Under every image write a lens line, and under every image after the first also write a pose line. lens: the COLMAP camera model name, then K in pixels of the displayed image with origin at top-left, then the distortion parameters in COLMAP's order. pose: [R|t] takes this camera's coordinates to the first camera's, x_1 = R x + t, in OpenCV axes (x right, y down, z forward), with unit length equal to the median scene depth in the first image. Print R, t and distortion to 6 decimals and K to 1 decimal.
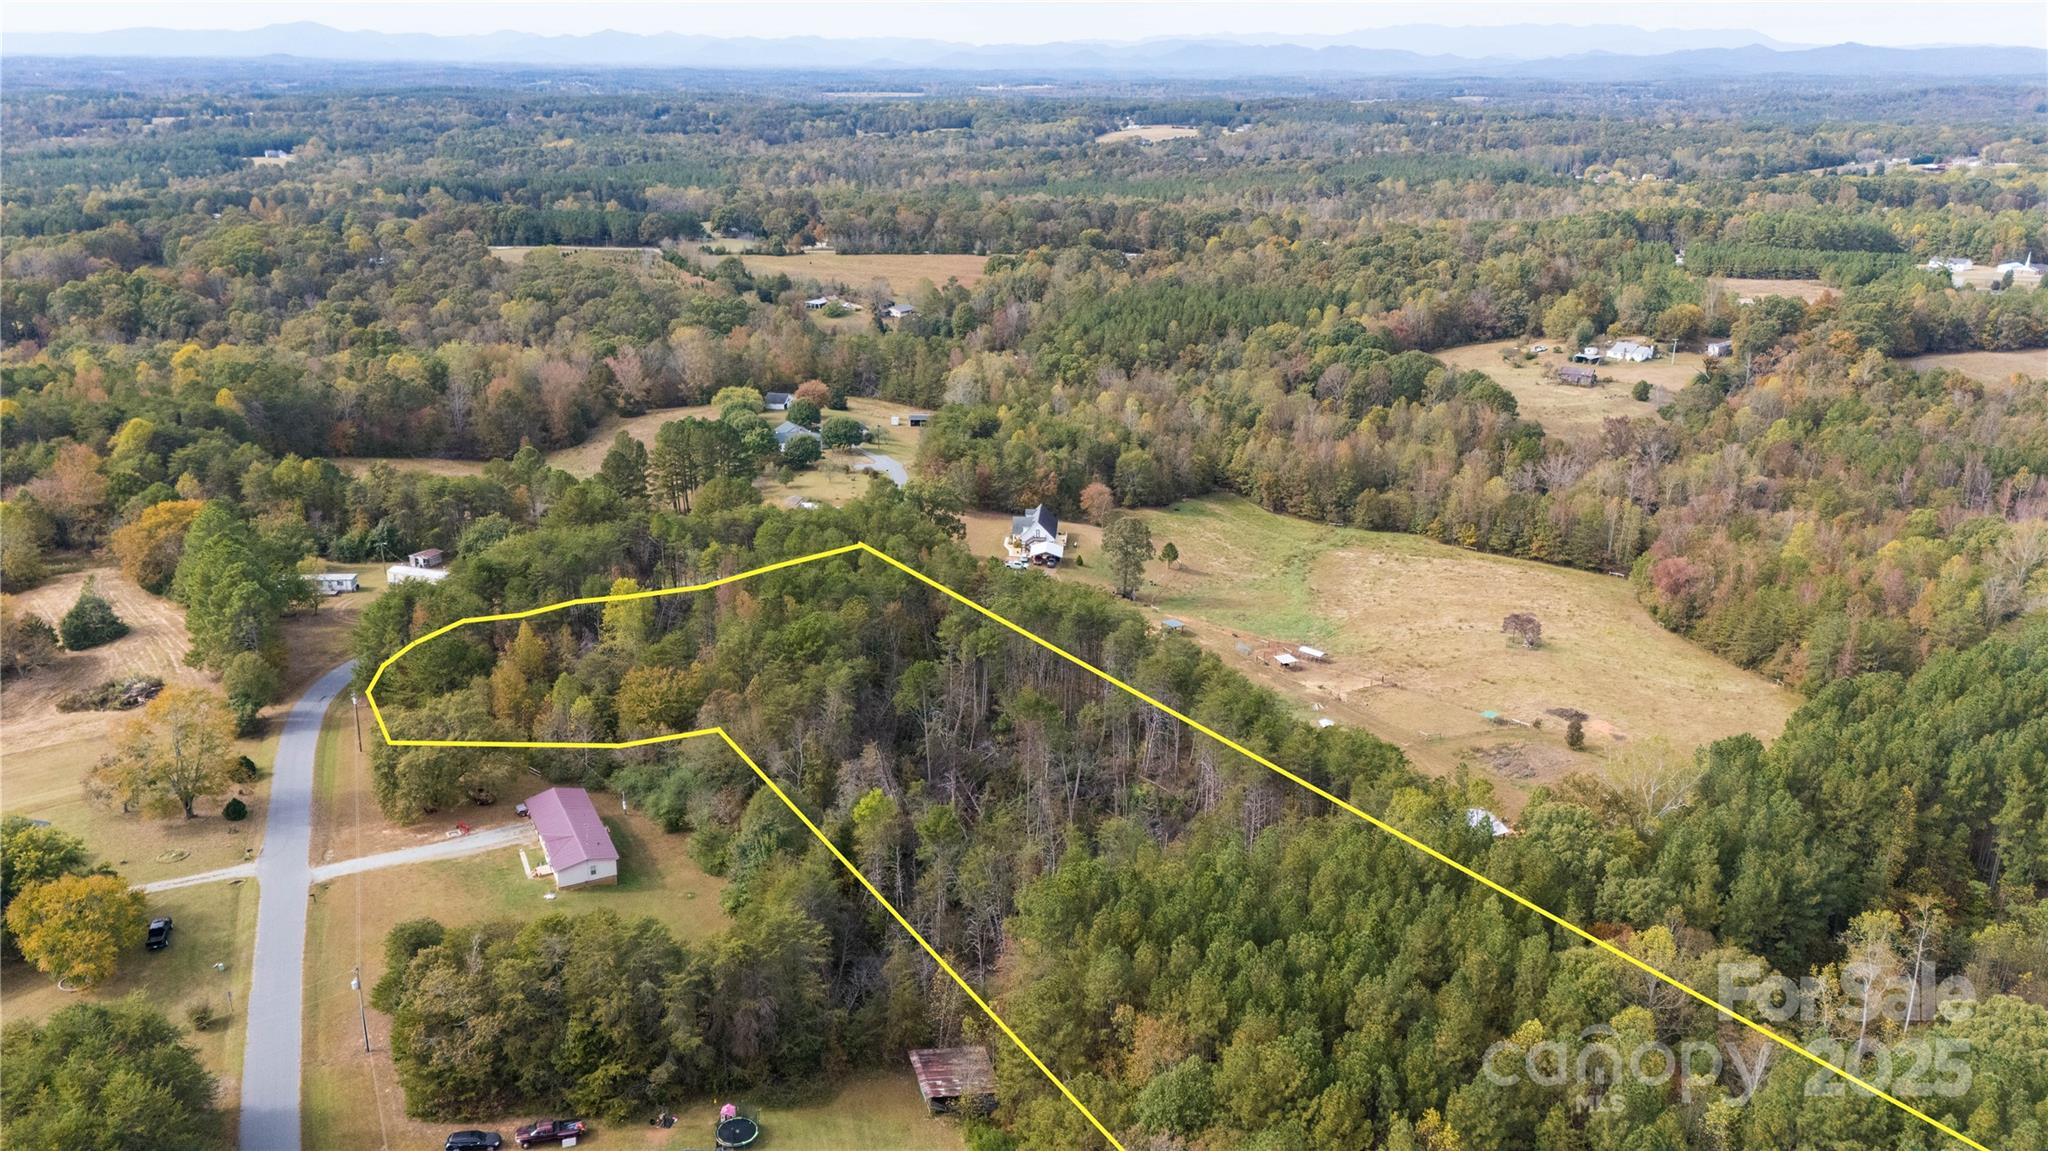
lens RADIAL K [[1483.1, 0, 1025.7], [0, 1483.1, 582.9], [0, 0, 1]] dist [0.072764, -0.070361]
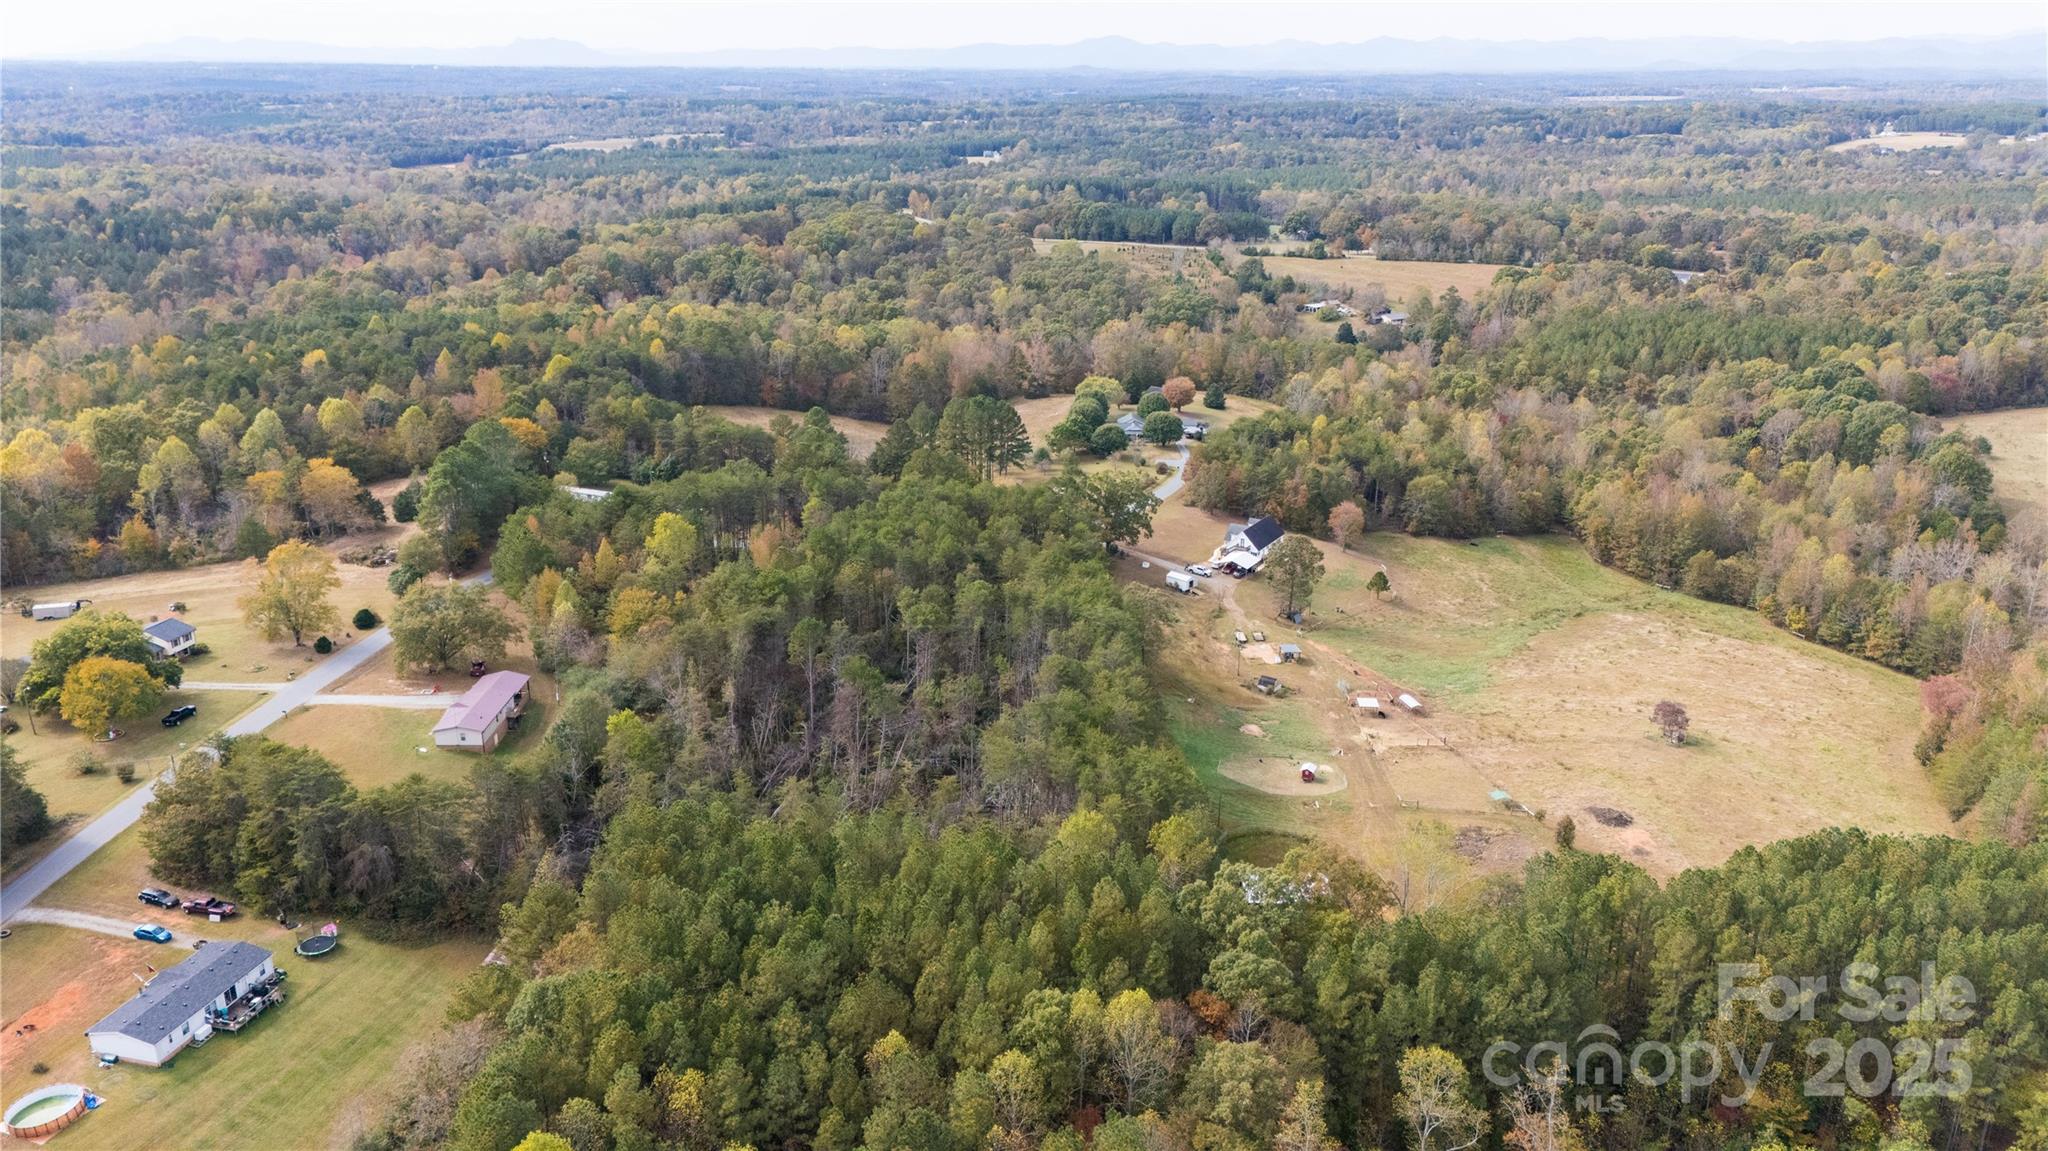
lens RADIAL K [[1483.1, 0, 1028.5], [0, 1483.1, 578.2], [0, 0, 1]] dist [0.072764, -0.070361]
pose [[0.889744, 0.143830, -0.433207, 0.171601], [-0.146456, 0.988835, 0.027506, -0.009182], [0.432326, 0.038972, 0.900875, 0.031198]]
